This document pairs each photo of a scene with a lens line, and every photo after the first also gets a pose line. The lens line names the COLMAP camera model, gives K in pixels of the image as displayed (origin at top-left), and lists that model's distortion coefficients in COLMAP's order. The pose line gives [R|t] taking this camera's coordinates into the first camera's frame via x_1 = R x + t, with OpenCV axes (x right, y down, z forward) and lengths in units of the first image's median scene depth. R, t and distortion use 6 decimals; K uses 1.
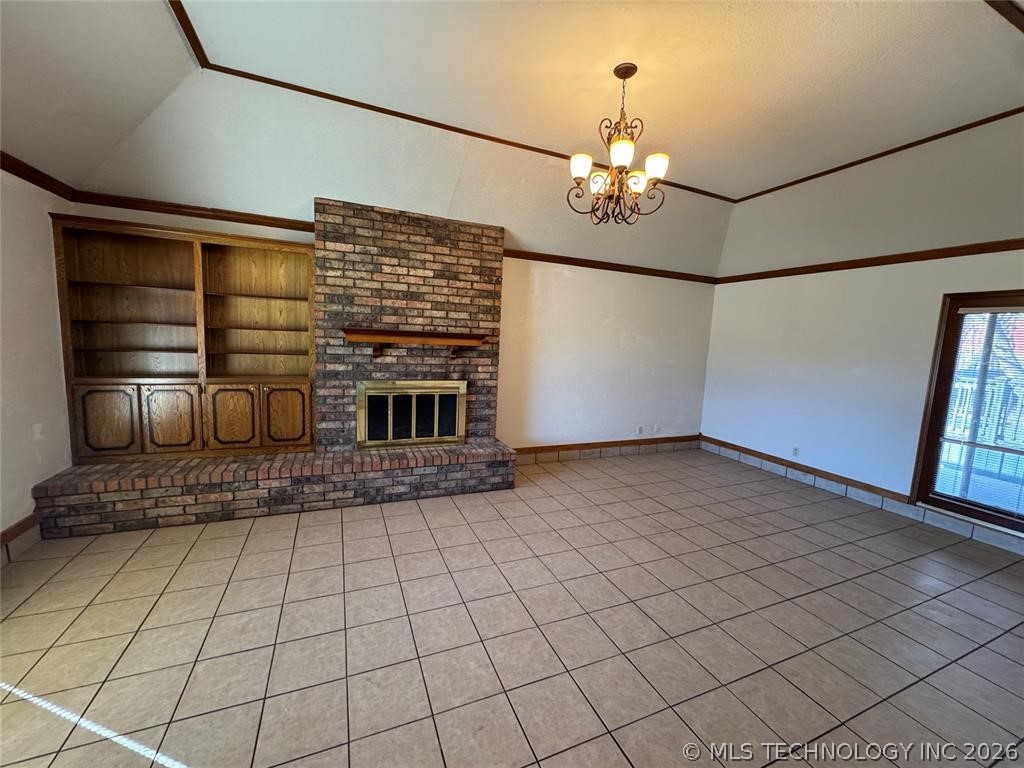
lens RADIAL K [[408.8, 0, 511.2], [0, 408.8, 382.6], [0, 0, 1]] dist [-0.003424, 0.000547]
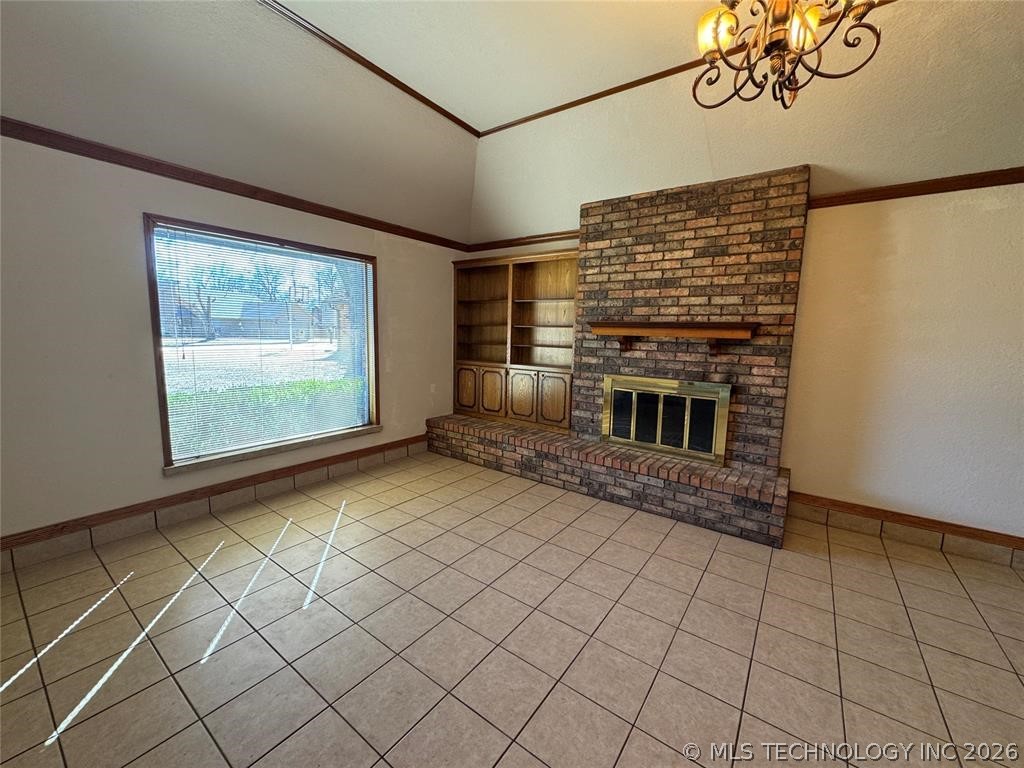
lens RADIAL K [[408.8, 0, 509.9], [0, 408.8, 382.3], [0, 0, 1]] dist [-0.003424, 0.000547]
pose [[0.510606, 0.071394, -0.856845, 0.378228], [-0.097824, 0.994900, 0.024603, 0.014161], [0.854232, 0.071258, 0.514986, 0.285192]]
